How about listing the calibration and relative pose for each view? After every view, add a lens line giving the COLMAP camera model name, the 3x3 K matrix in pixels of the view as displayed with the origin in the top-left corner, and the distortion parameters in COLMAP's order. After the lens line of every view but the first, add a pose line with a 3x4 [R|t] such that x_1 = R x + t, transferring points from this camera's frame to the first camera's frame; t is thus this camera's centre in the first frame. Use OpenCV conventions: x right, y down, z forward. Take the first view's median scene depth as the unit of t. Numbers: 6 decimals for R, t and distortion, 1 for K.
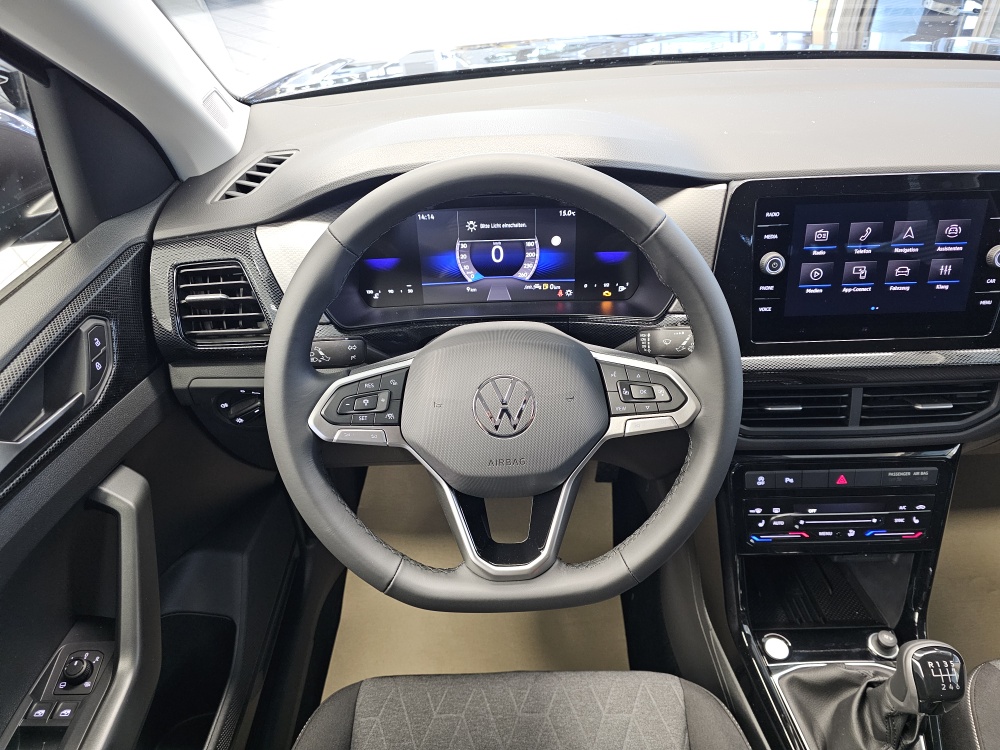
lens RADIAL K [[666.2, 0, 505.0], [0, 666.2, 373.9], [0, 0, 1]] dist [0.056696, -0.052057]
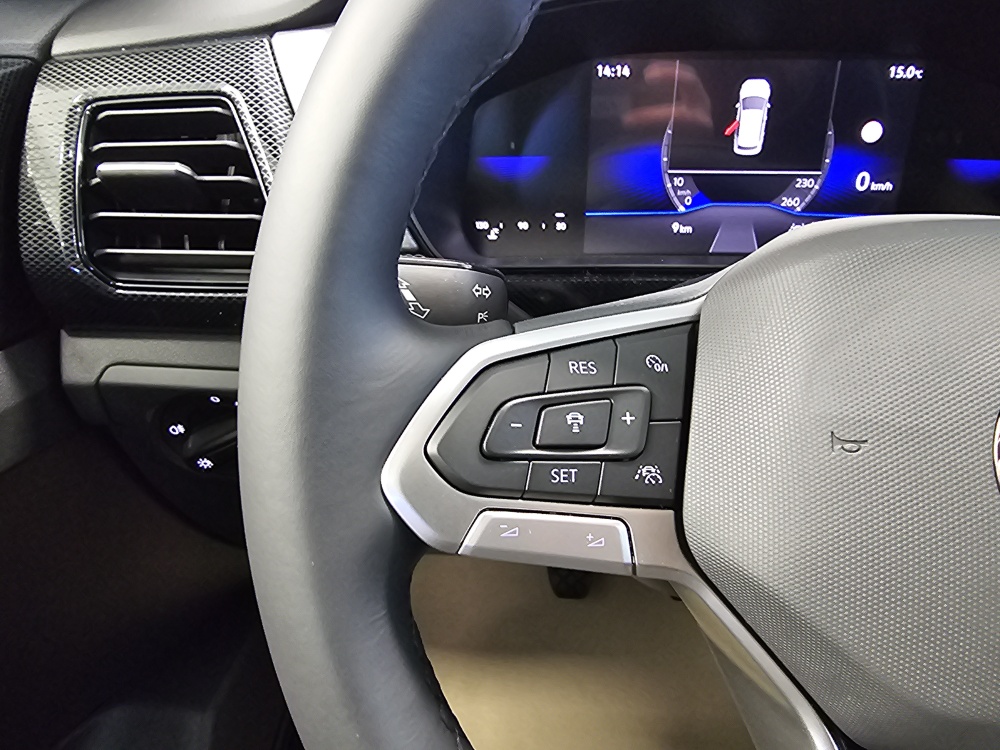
lens RADIAL K [[678.7, 0, 497.8], [0, 678.7, 371.3], [0, 0, 1]] dist [0.000290, -0.001596]
pose [[0.997891, 0.050908, -0.040274, -0.190347], [-0.054377, 0.994426, -0.090331, 0.040482], [0.035451, 0.092330, 0.995097, 0.575078]]
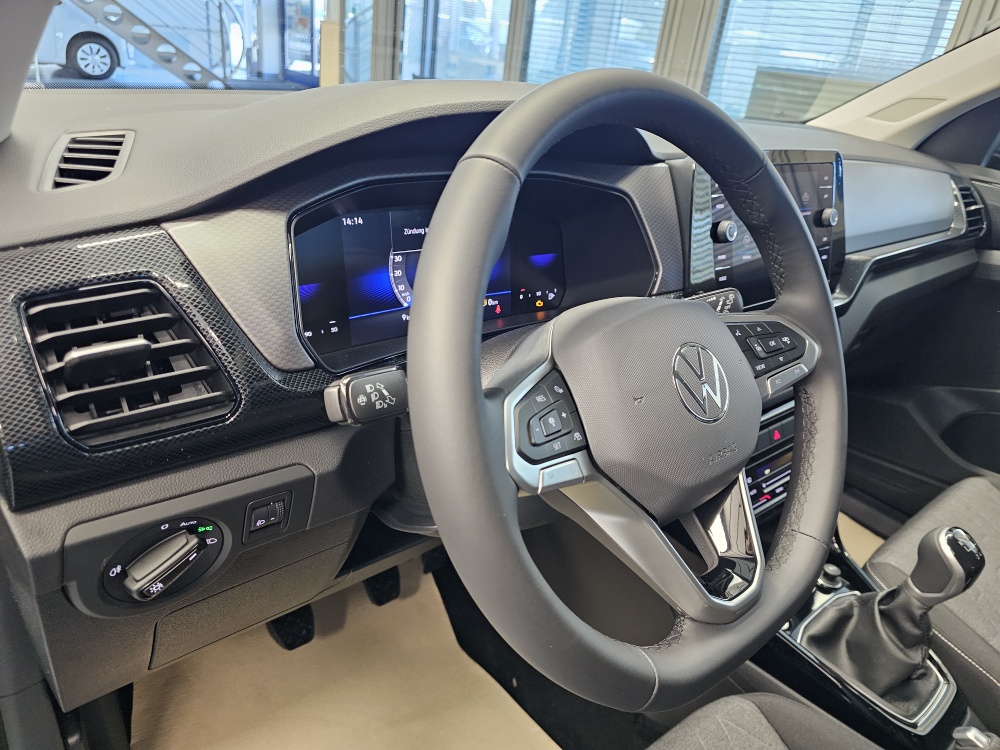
lens RADIAL K [[675.3, 0, 498.7], [0, 675.3, 379.0], [0, 0, 1]] dist [0.056539, -0.069020]
pose [[0.766916, -0.177992, 0.616571, -0.530627], [0.282402, 0.956345, -0.075185, 0.030748], [-0.576272, 0.231781, 0.783701, 0.417096]]
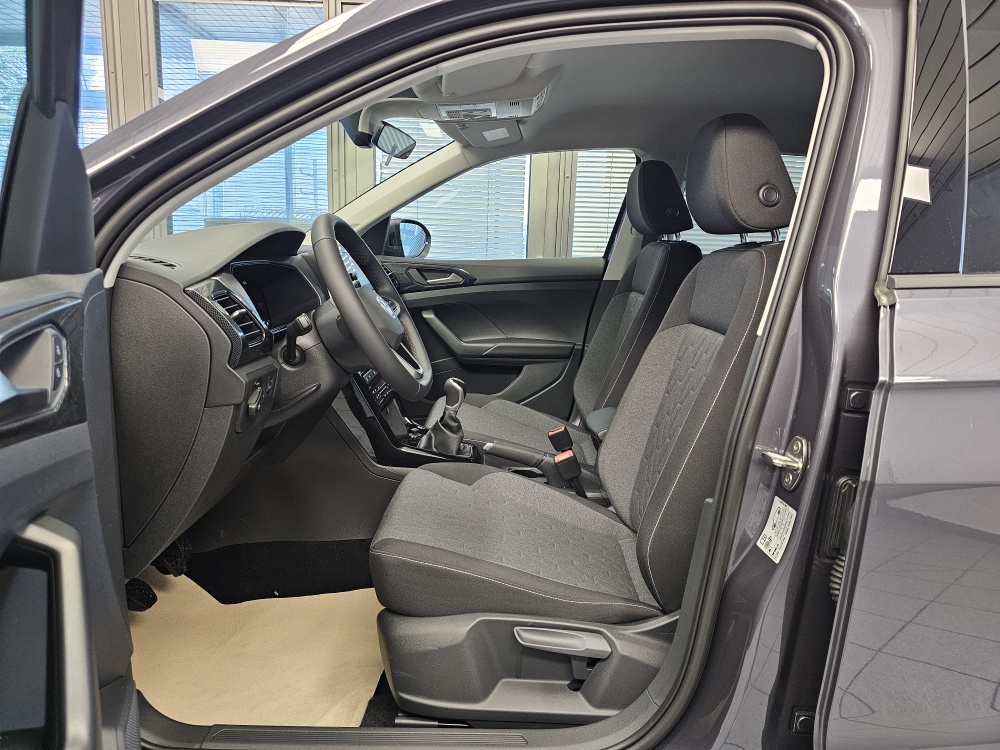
lens RADIAL K [[666.2, 0, 505.0], [0, 666.2, 373.9], [0, 0, 1]] dist [0.056696, -0.052057]
pose [[0.008179, -0.162384, 0.986694, -1.883432], [0.593007, 0.795283, 0.125967, 0.150881], [-0.805155, 0.584086, 0.102800, 0.449411]]
